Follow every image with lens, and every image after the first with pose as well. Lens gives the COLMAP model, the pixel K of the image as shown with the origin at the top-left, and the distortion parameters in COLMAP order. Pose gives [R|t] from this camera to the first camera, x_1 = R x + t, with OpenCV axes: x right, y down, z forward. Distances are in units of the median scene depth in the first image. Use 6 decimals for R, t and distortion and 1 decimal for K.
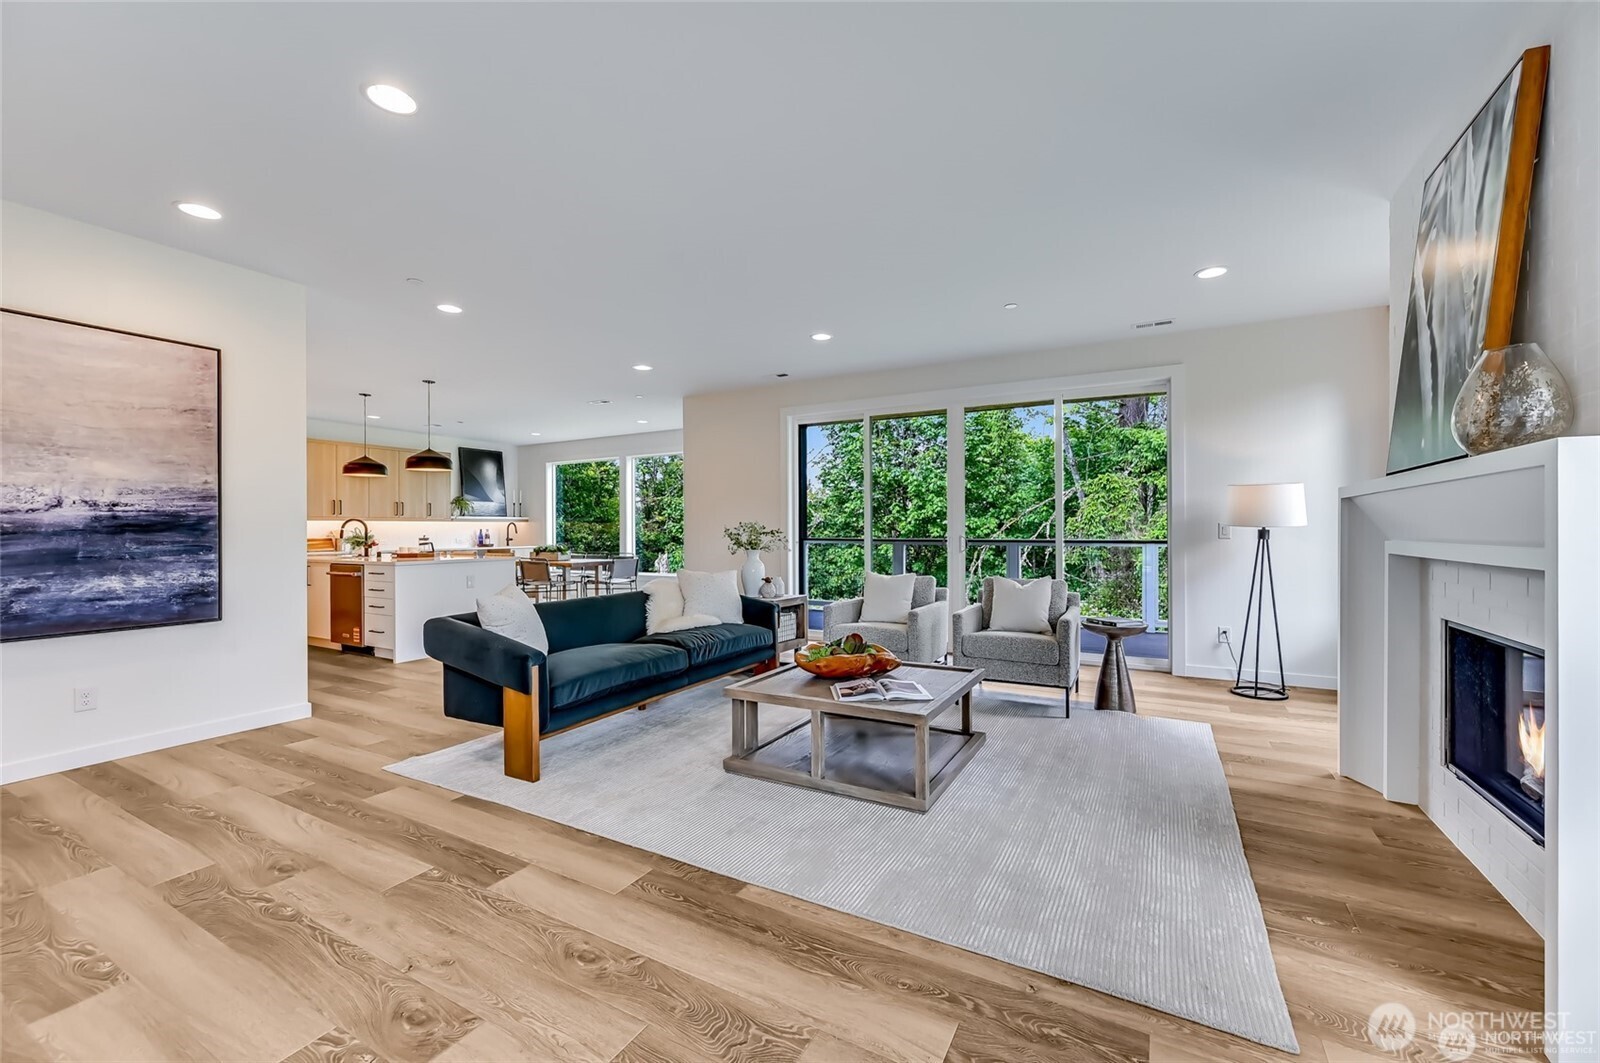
lens RADIAL K [[654.7, 0, 800.0], [0, 654.7, 531.5], [0, 0, 1]] dist [-0.000591, -0.000017]
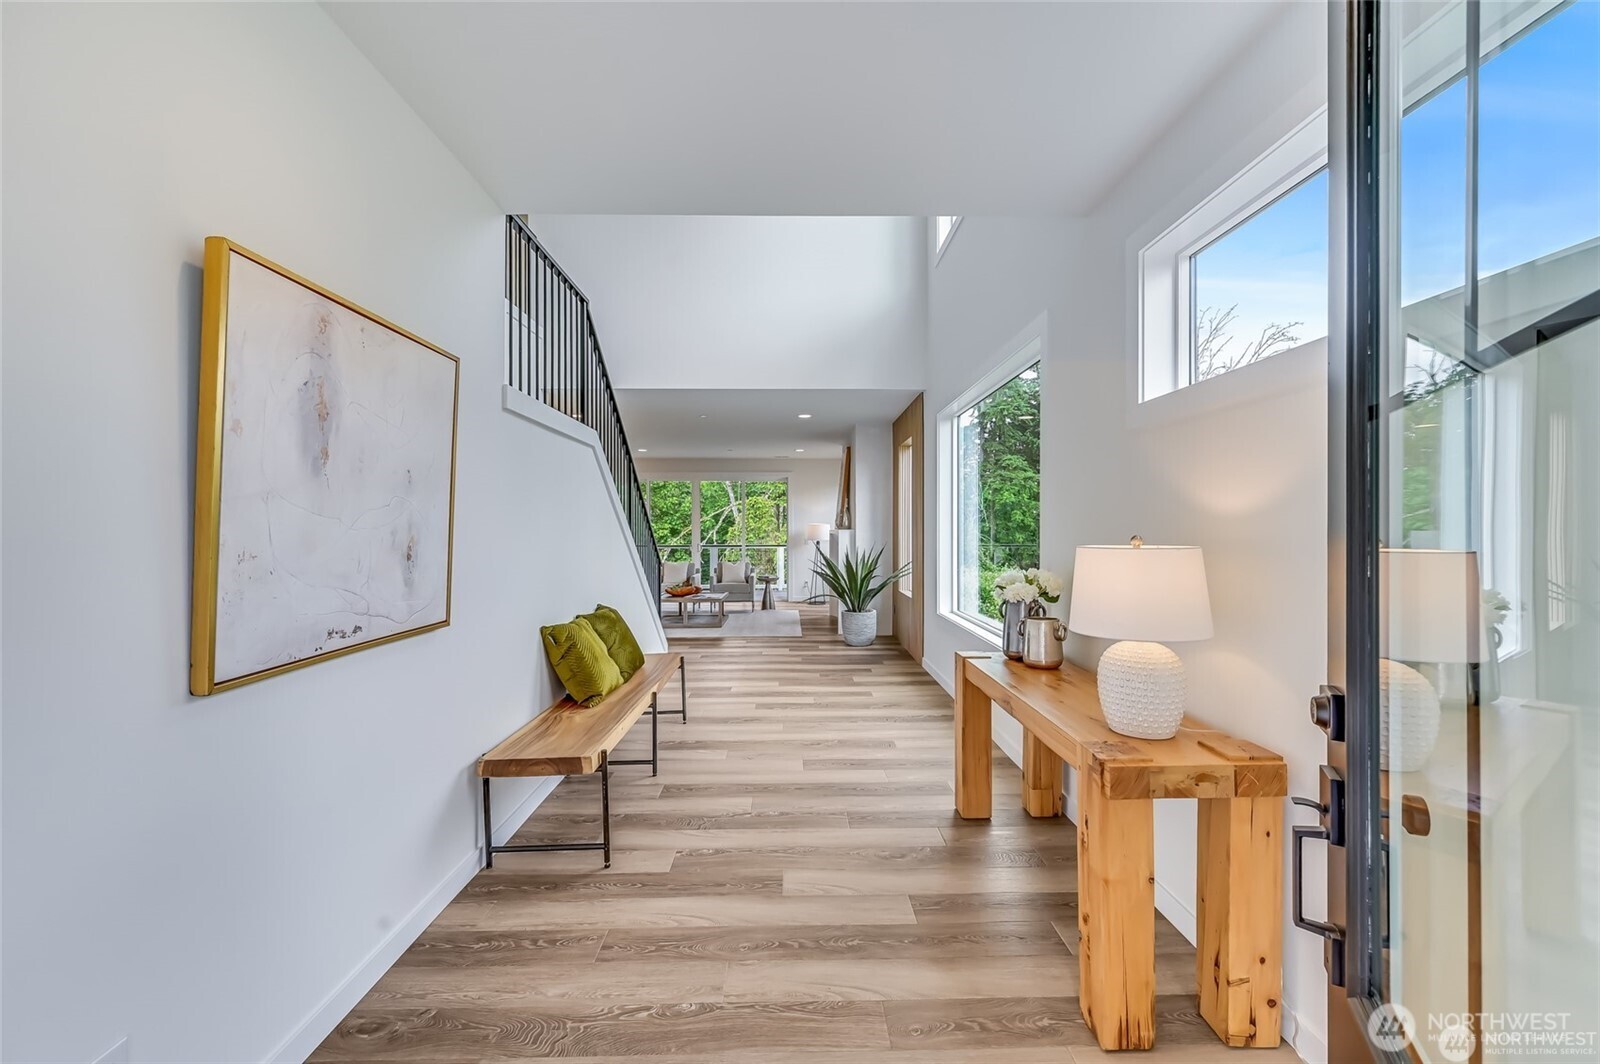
lens RADIAL K [[654.7, 0, 800.0], [0, 654.7, 532.0], [0, 0, 1]] dist [-0.000591, -0.000017]
pose [[0.868403, 0.002262, 0.495853, -0.934586], [-0.000780, 0.999995, -0.003195, -0.044856], [-0.495858, 0.002388, 0.868400, -1.768168]]
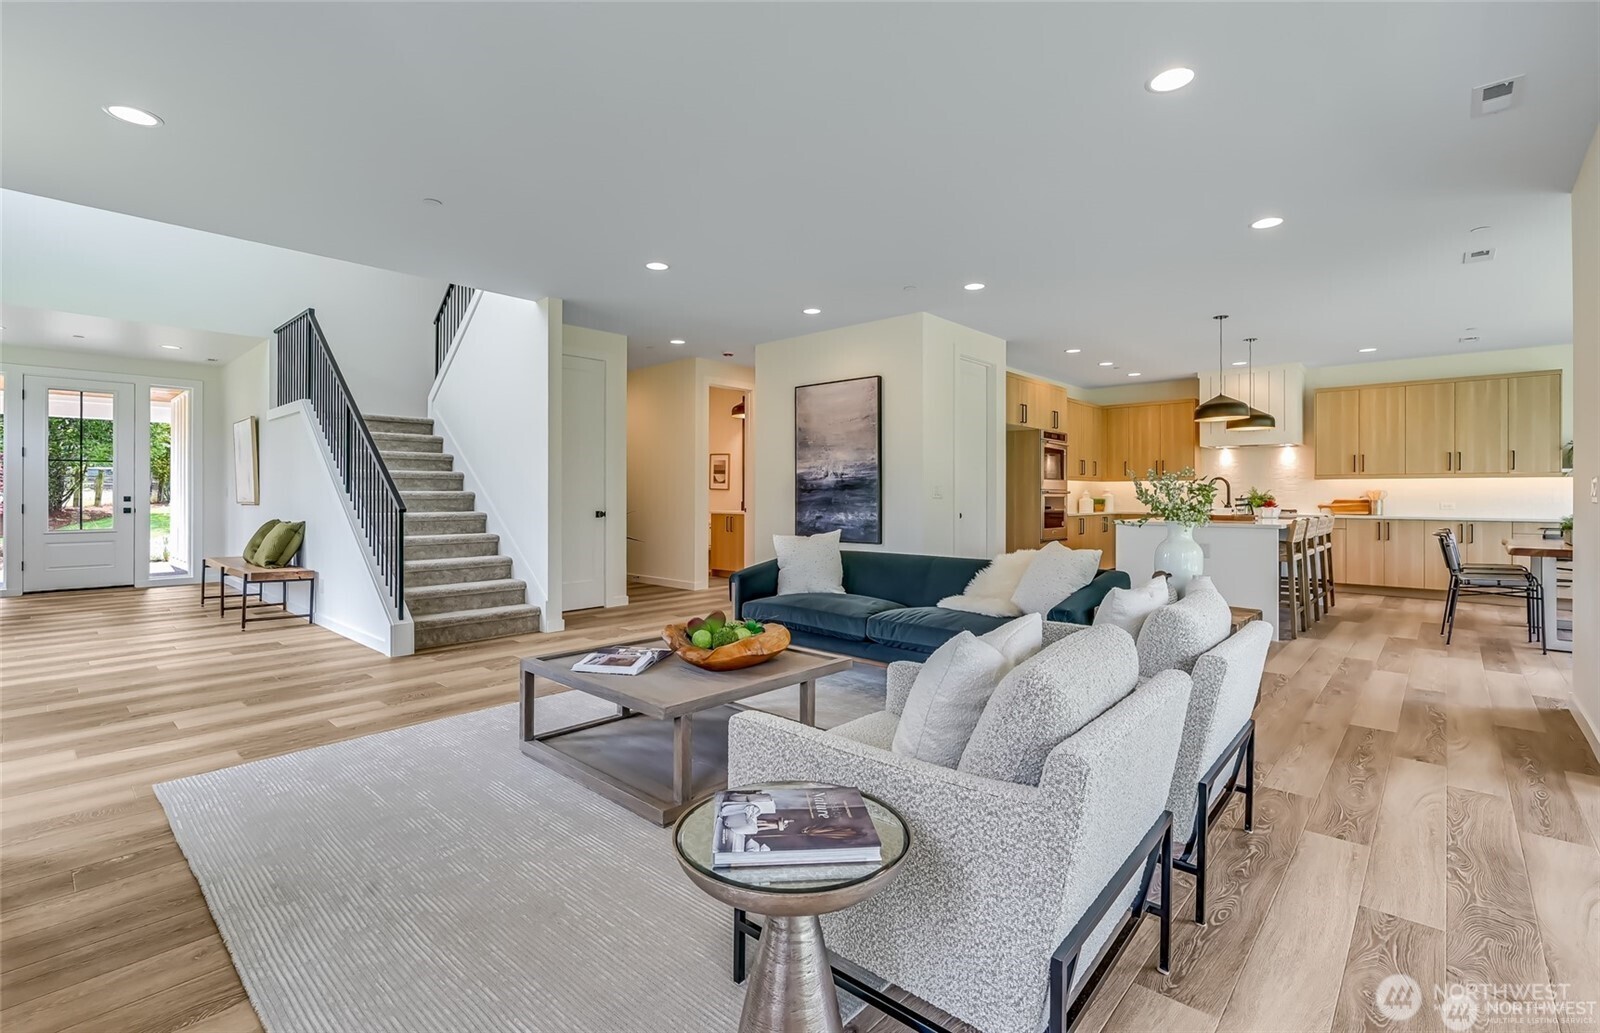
lens RADIAL K [[714.9, 0, 798.1], [0, 714.9, 493.2], [0, 0, 1]] dist [-0.001492, -0.000227]
pose [[-0.235228, -0.000610, -0.971940, 0.503242], [-0.004890, 0.999988, 0.000556, 0.006121], [0.971928, 0.004883, -0.235228, 0.711254]]
